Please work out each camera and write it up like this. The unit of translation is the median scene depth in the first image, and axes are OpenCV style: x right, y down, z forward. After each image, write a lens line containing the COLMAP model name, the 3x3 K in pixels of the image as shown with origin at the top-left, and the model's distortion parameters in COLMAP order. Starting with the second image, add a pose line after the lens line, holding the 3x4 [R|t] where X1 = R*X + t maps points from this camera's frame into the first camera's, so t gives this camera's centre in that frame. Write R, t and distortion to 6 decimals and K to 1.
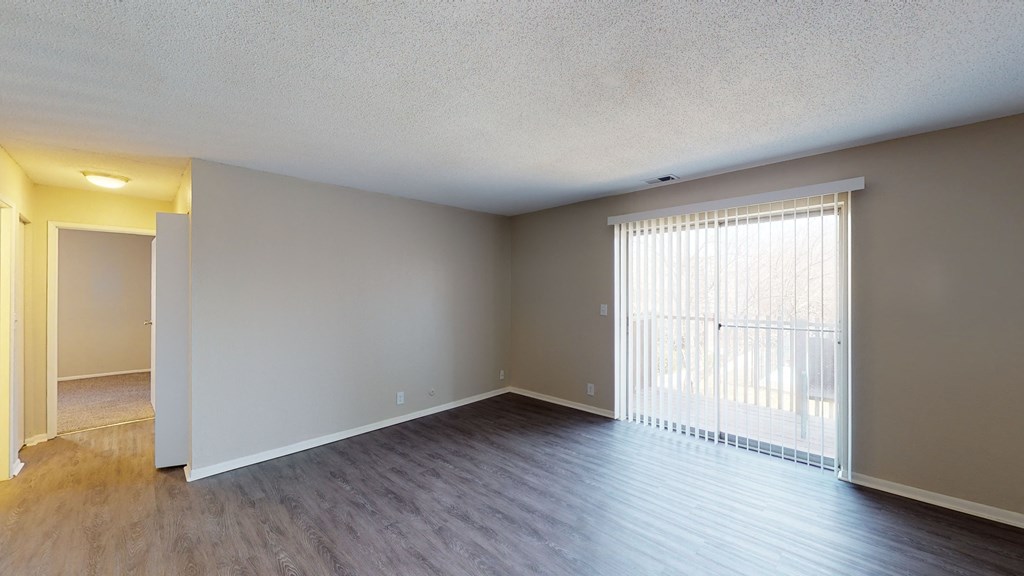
lens RADIAL K [[379.7, 0, 514.9], [0, 379.7, 288.0], [0, 0, 1]] dist [0.001722, -0.000510]
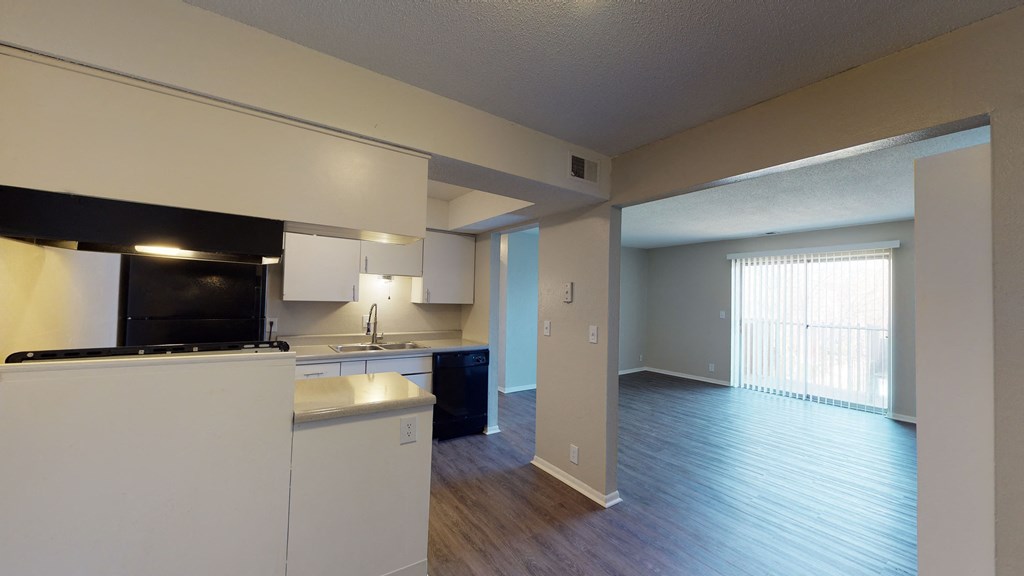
lens RADIAL K [[379.7, 0, 517.8], [0, 379.7, 288.4], [0, 0, 1]] dist [0.001722, -0.000510]
pose [[0.983807, 0.016717, -0.178452, -0.335663], [-0.019886, 0.999674, -0.015983, -0.006735], [0.178127, 0.019273, 0.983819, -0.710066]]
